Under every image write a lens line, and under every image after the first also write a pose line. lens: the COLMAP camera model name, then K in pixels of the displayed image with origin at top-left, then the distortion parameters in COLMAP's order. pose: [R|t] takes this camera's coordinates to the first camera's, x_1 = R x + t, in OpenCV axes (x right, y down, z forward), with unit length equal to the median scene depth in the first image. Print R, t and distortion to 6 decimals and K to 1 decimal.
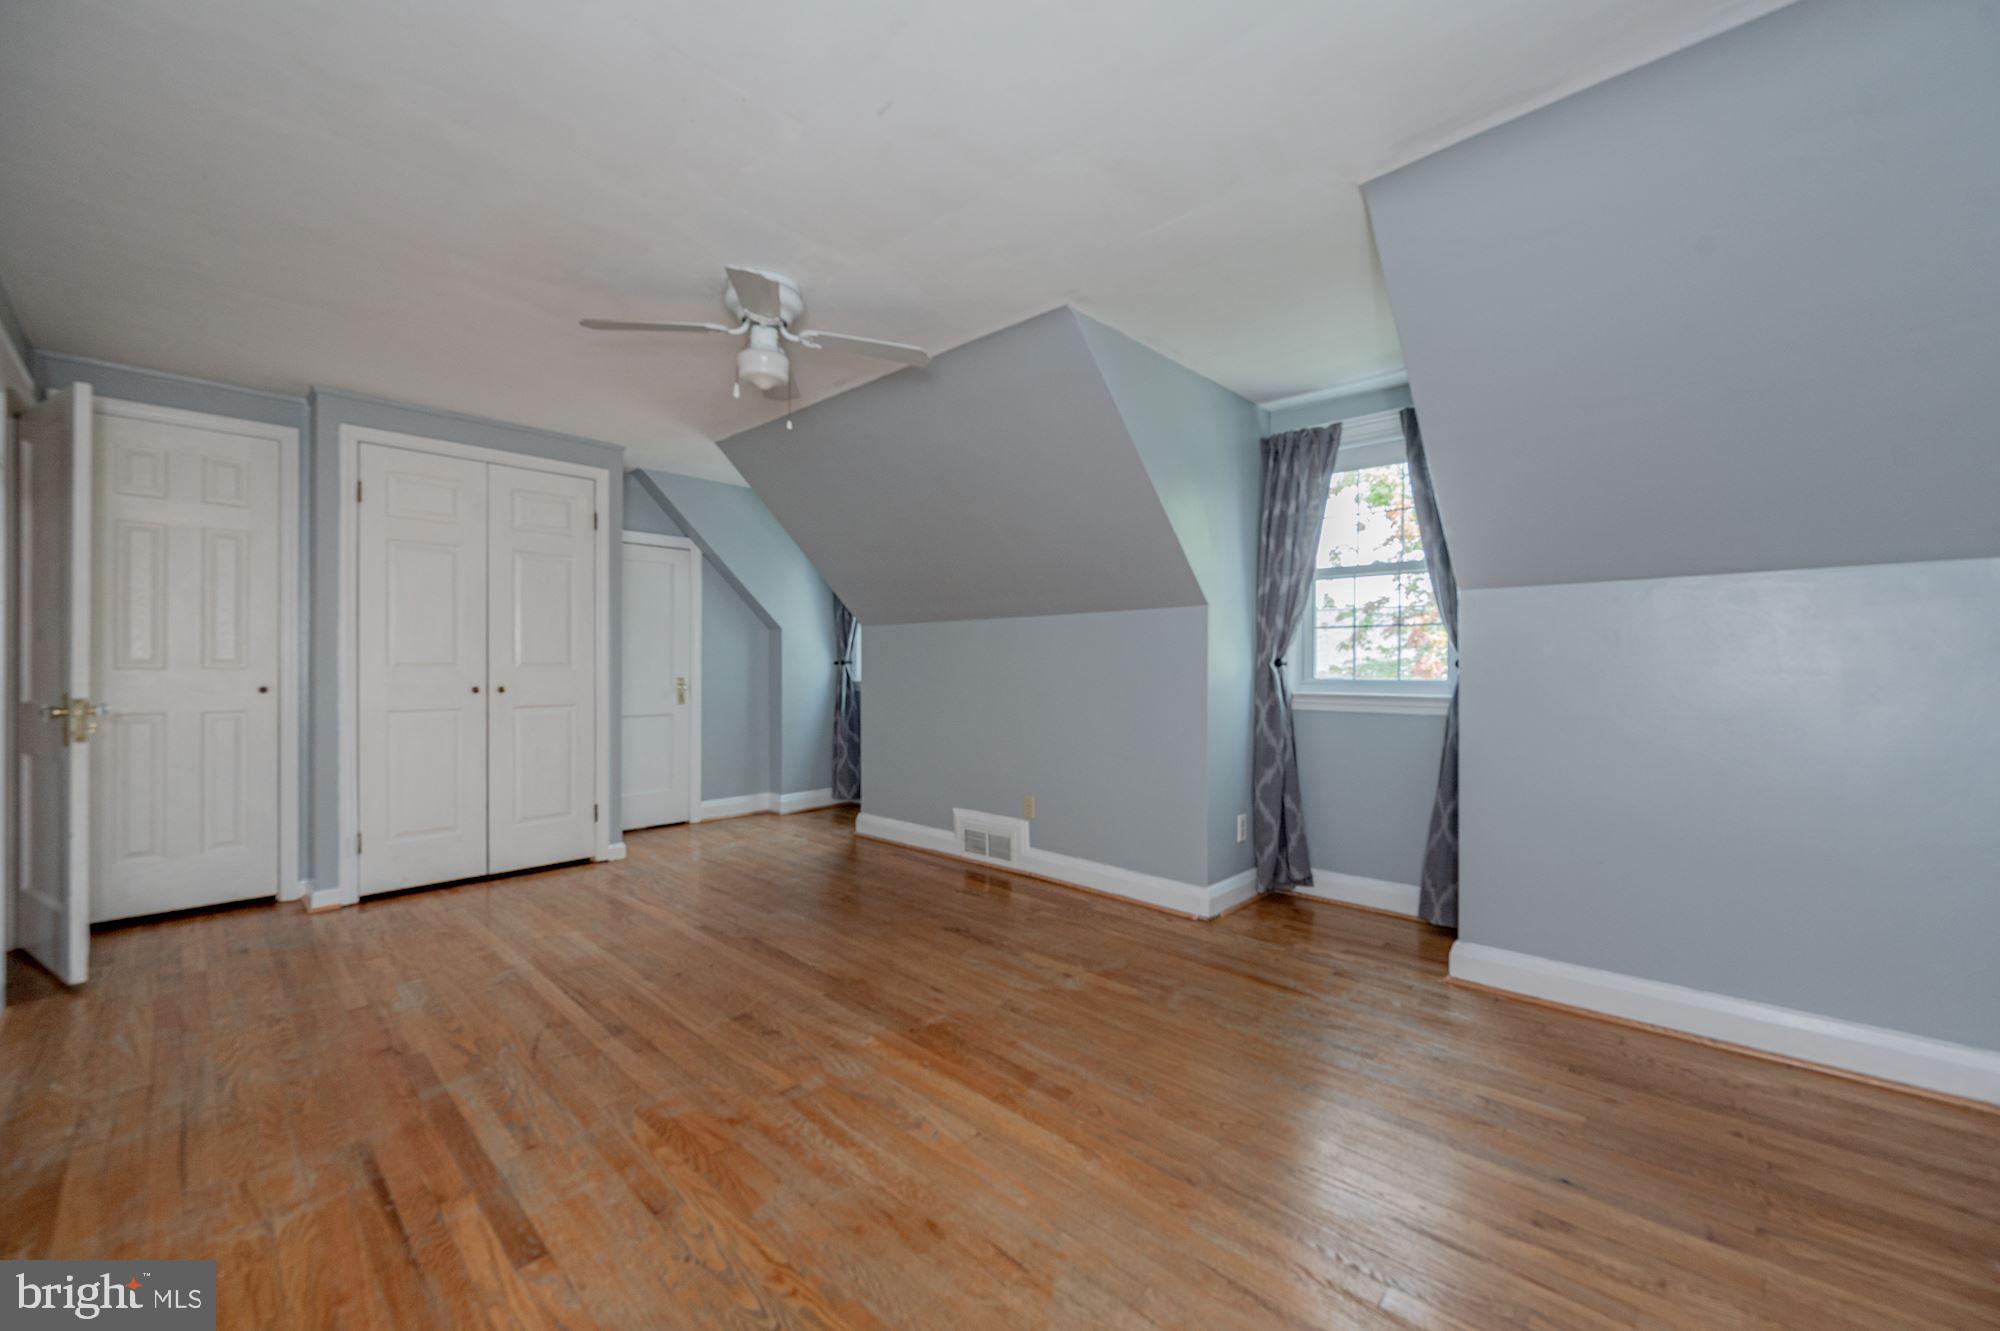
lens RADIAL K [[794.2, 0, 1007.2], [0, 794.2, 667.6], [0, 0, 1]] dist [-0.003970, 0.000533]
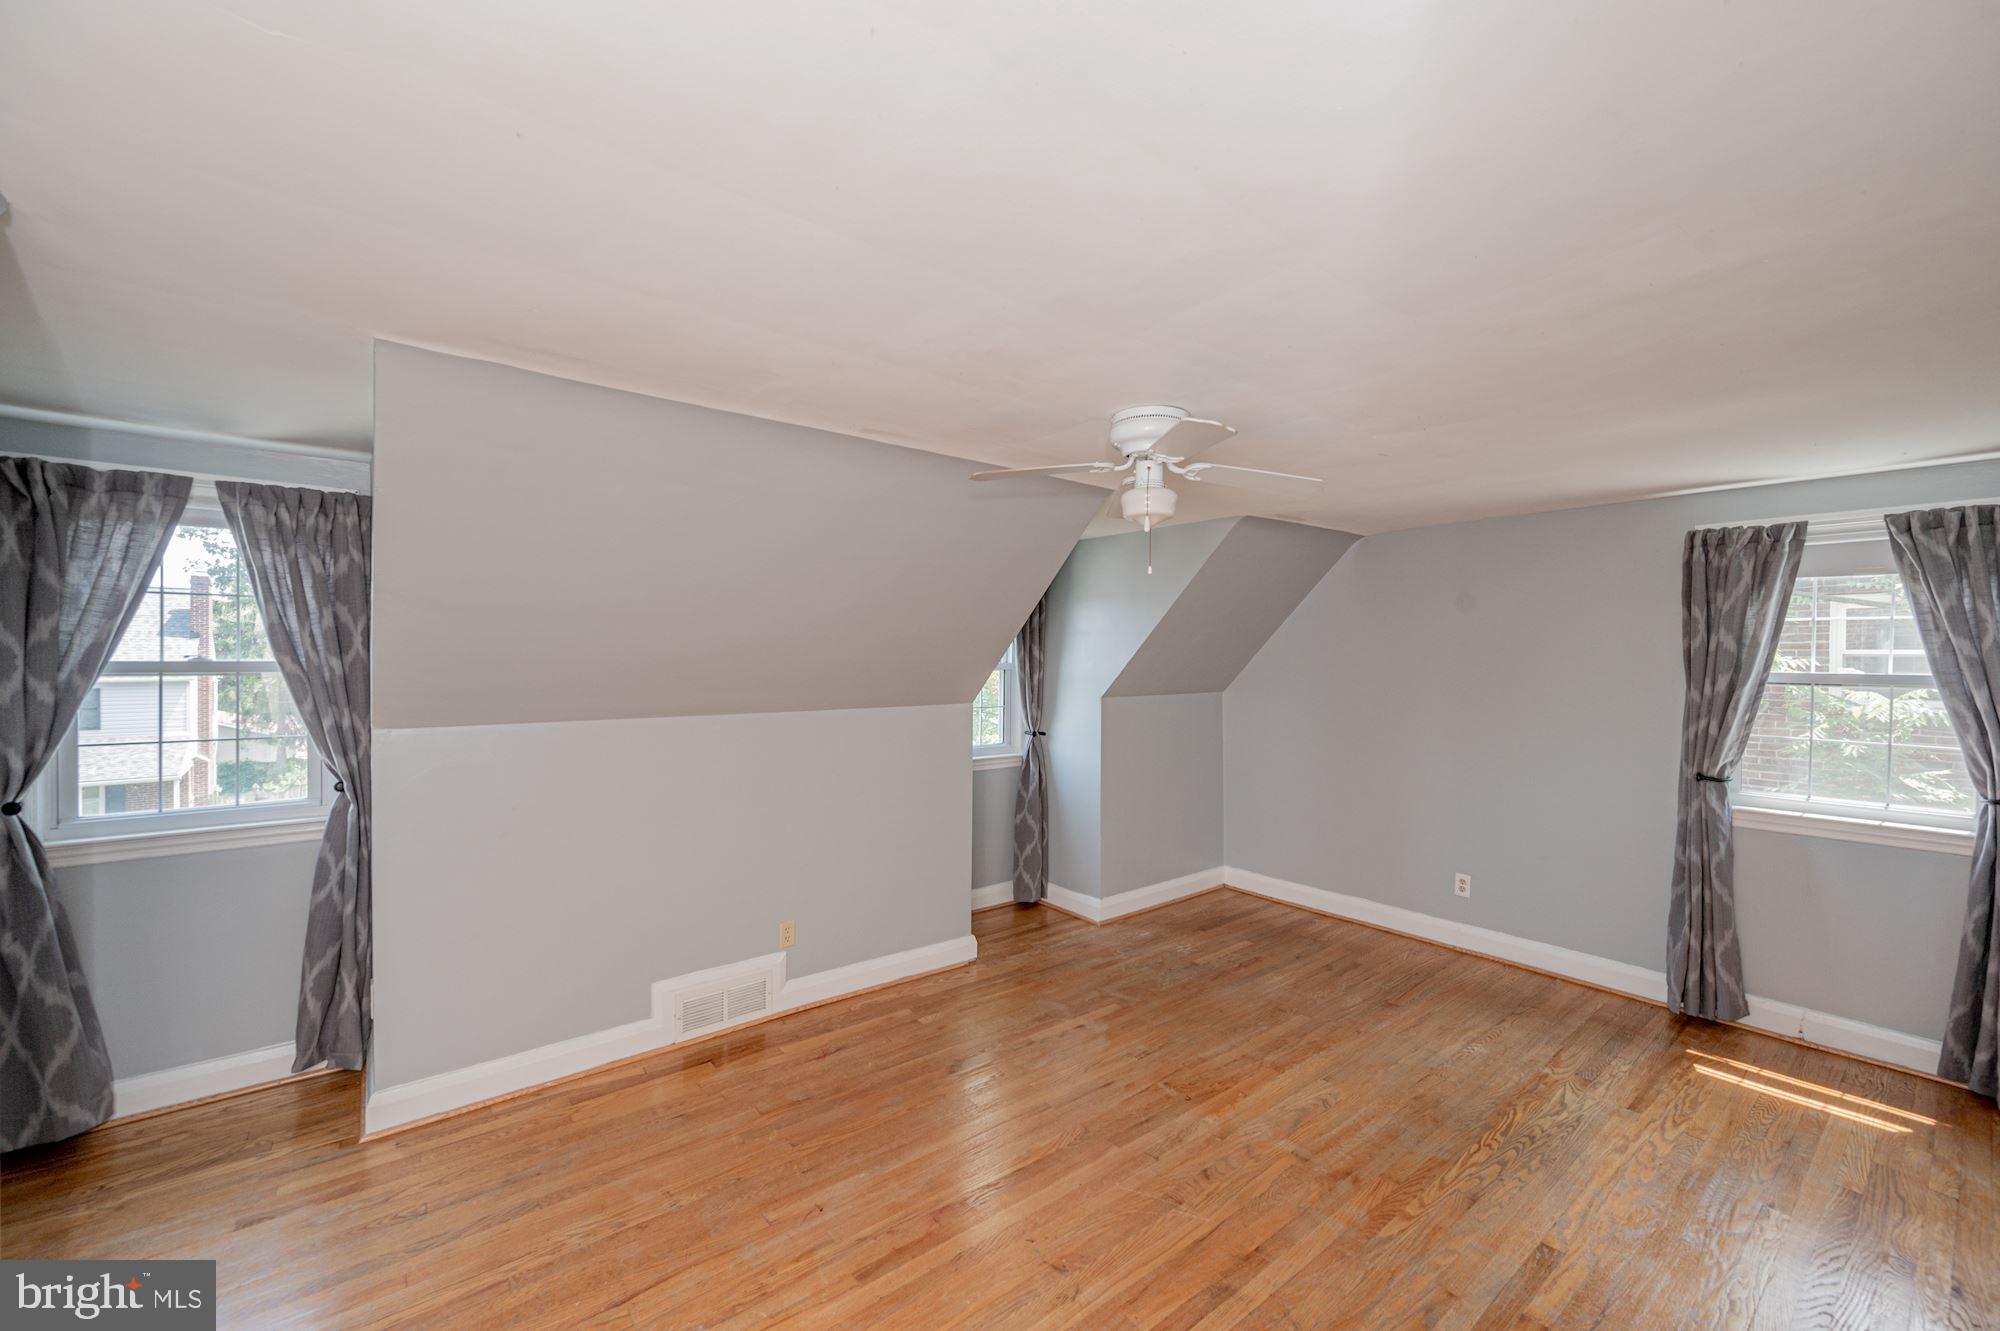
lens RADIAL K [[794.2, 0, 1008.9], [0, 794.2, 658.5], [0, 0, 1]] dist [-0.003970, 0.000533]
pose [[0.134554, -0.002393, 0.990903, -1.273971], [-0.002368, 0.999993, 0.002737, -0.201489], [-0.990903, -0.002714, 0.134547, 1.051004]]
